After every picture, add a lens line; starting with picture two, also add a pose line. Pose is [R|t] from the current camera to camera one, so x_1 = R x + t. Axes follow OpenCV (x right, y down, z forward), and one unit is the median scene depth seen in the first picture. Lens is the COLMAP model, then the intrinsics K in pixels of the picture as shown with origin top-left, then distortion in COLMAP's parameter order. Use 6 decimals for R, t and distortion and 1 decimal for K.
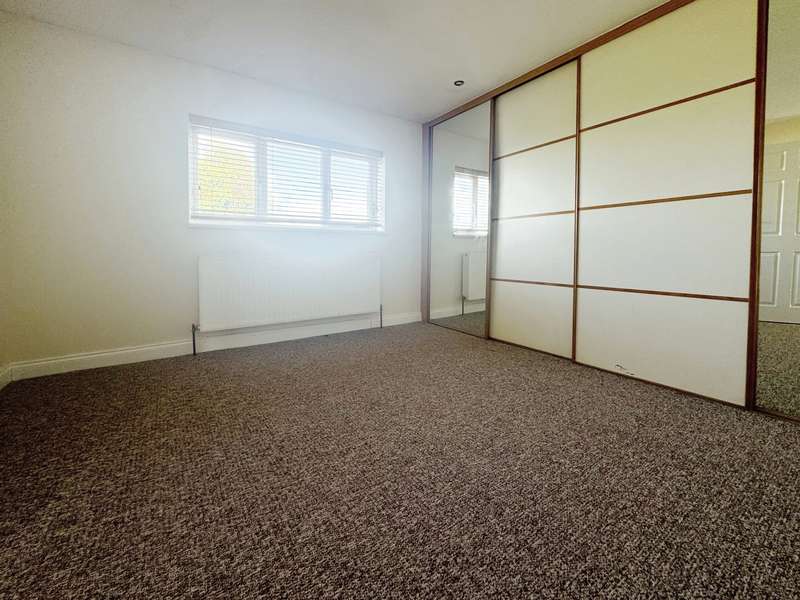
lens RADIAL K [[326.9, 0, 394.8], [0, 326.9, 257.8], [0, 0, 1]] dist [-0.003984, -0.000340]
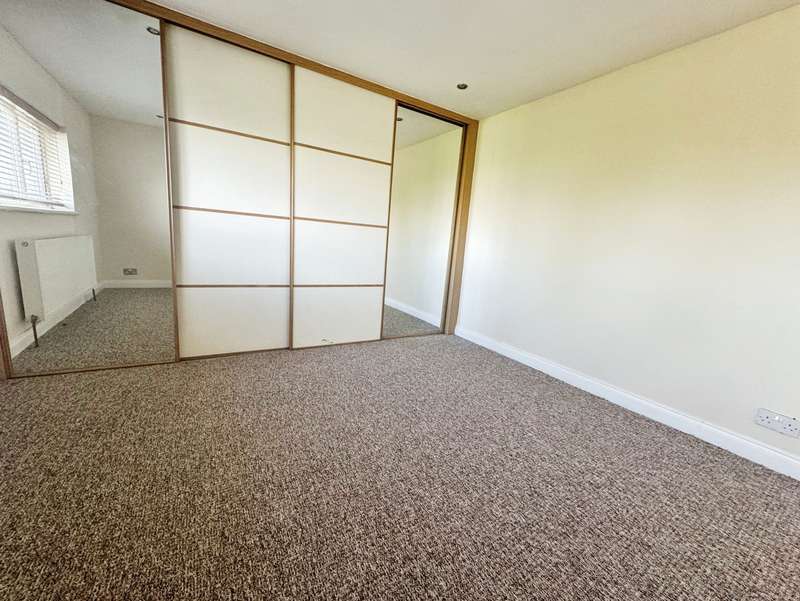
lens RADIAL K [[322.0, 0, 399.8], [0, 322.0, 302.1], [0, 0, 1]] dist [-0.003156, -0.000194]
pose [[0.052790, -0.179874, 0.982272, -0.637823], [-0.060341, 0.981272, 0.182934, -0.101194], [-0.996781, -0.068928, 0.040947, 0.662551]]
